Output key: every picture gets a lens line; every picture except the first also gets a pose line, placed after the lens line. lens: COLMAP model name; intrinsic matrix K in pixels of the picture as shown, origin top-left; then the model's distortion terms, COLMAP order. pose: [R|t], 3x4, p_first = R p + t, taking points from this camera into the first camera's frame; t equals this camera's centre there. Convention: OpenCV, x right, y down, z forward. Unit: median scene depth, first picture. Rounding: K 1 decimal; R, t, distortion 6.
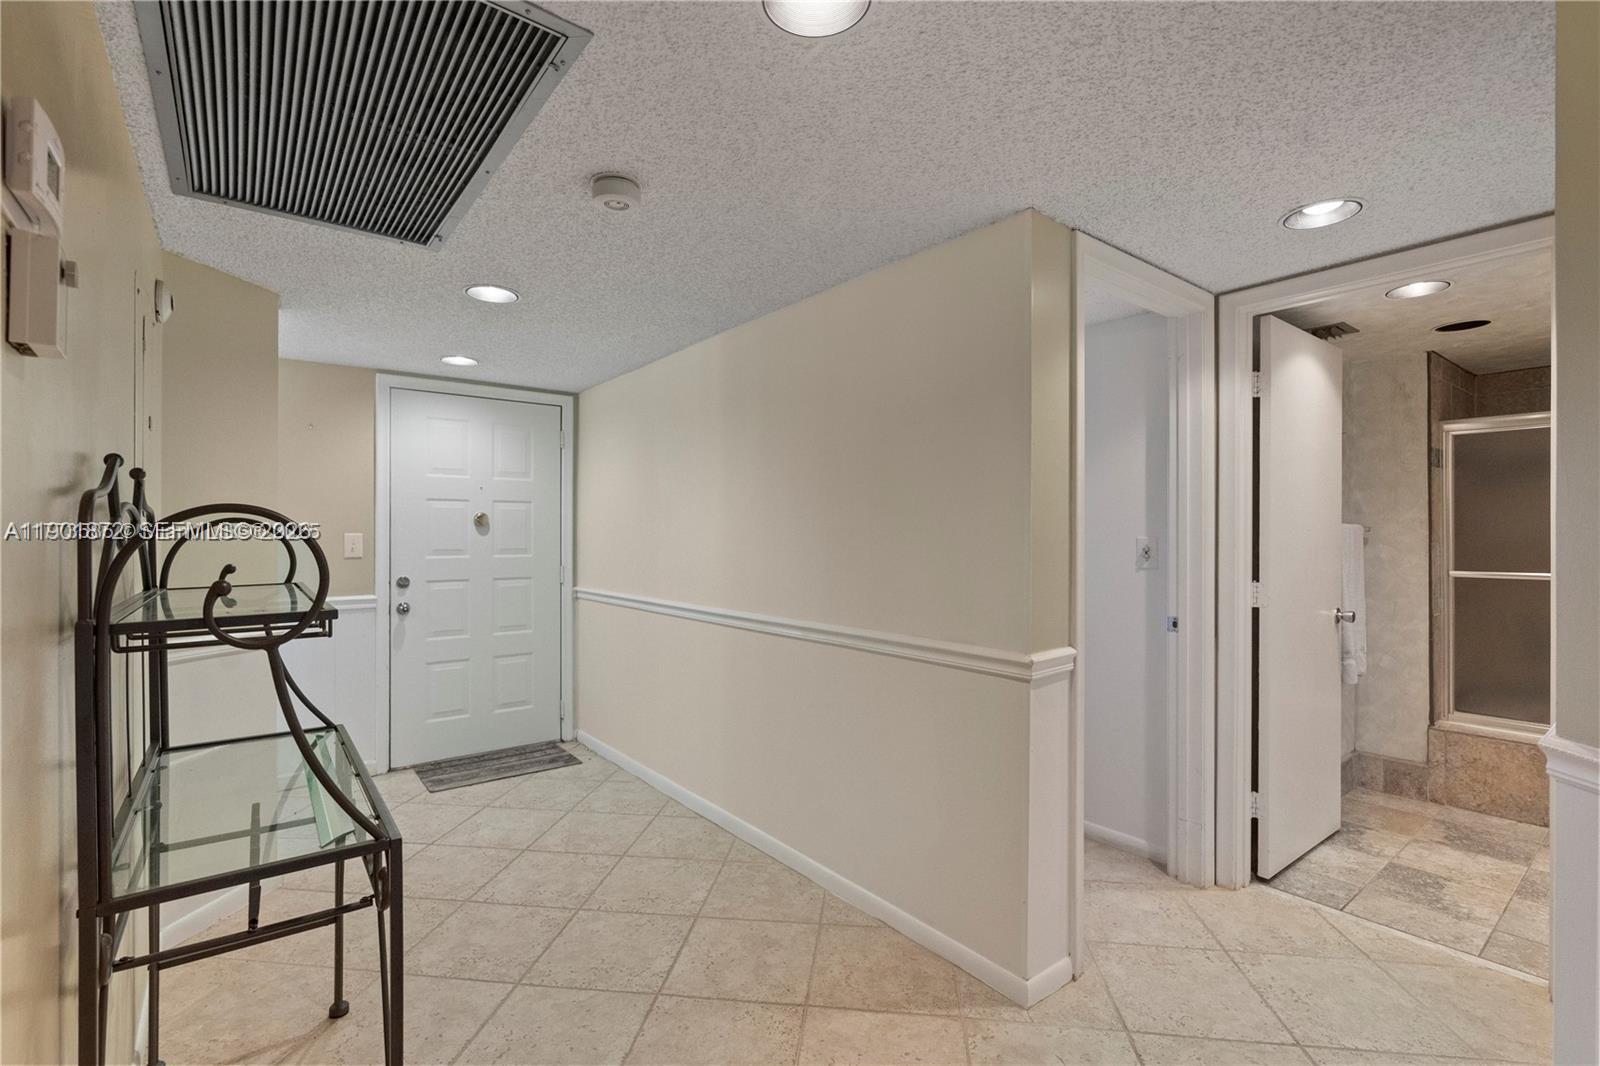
lens RADIAL K [[725.3, 0, 802.0], [0, 725.3, 539.3], [0, 0, 1]] dist [-0.004189, 0.002349]
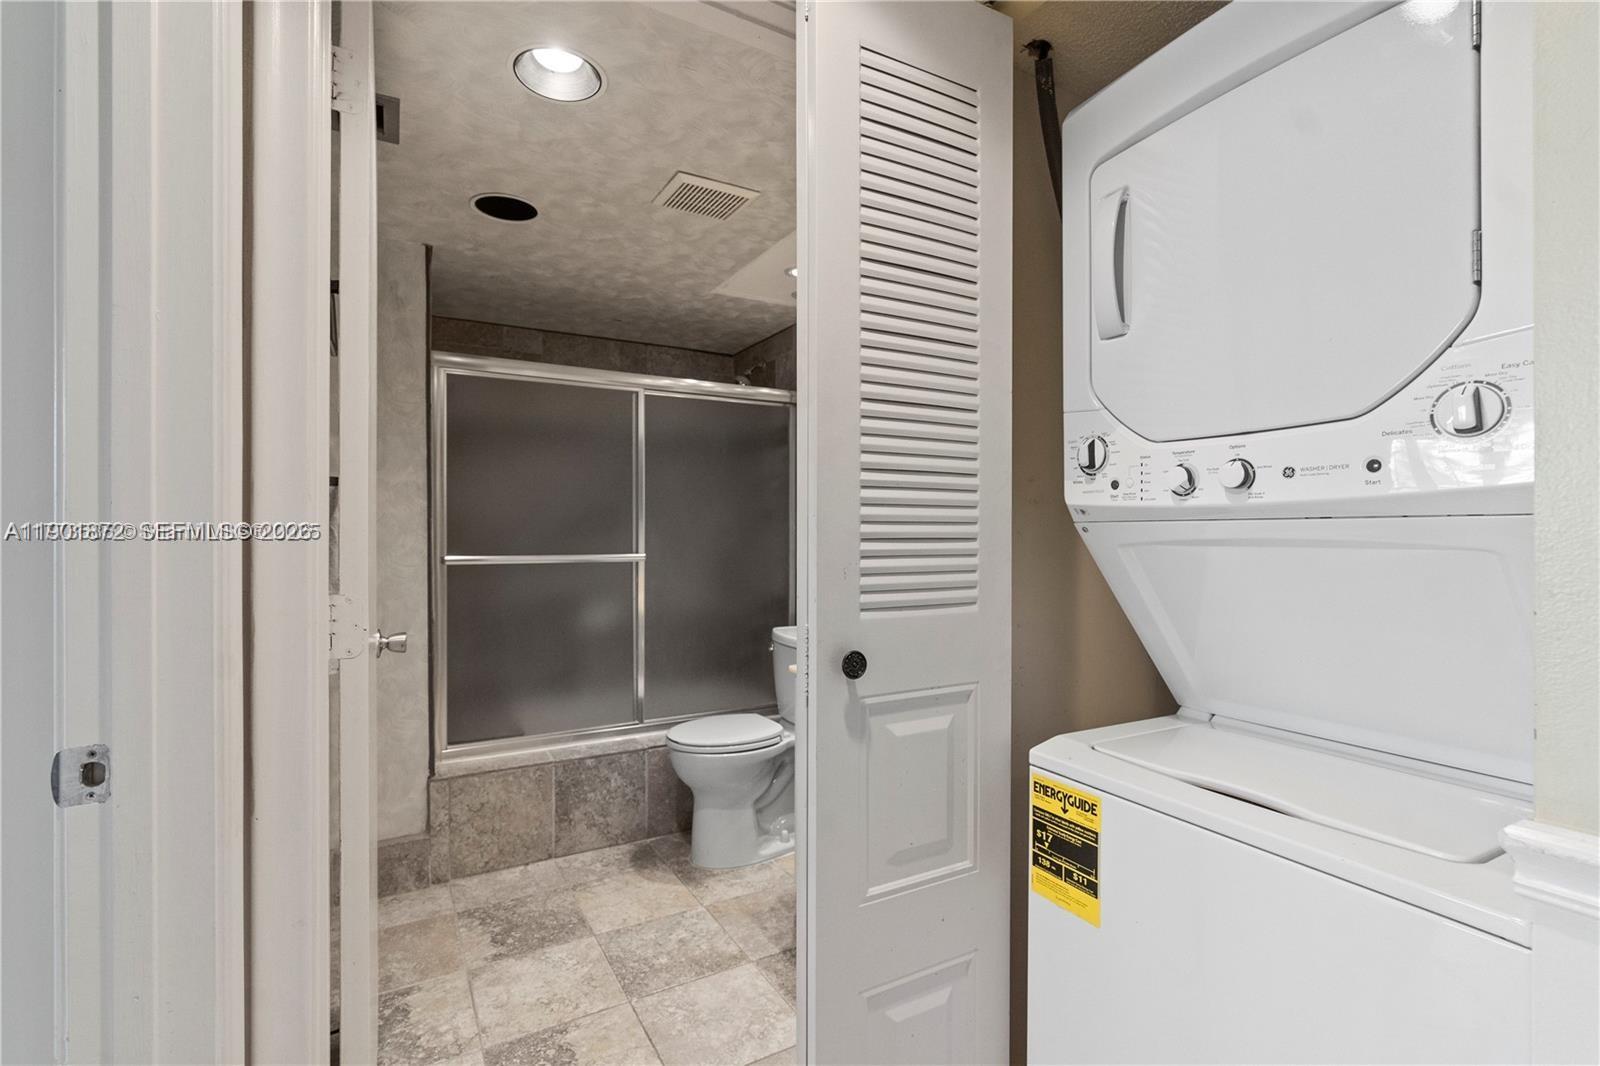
lens RADIAL K [[725.3, 0, 798.6], [0, 725.3, 535.8], [0, 0, 1]] dist [-0.004189, 0.002349]
pose [[0.137595, -0.003818, 0.990481, 0.230648], [-0.000819, 0.999992, 0.003969, 0.020336], [-0.990488, -0.001357, 0.137590, 0.578434]]
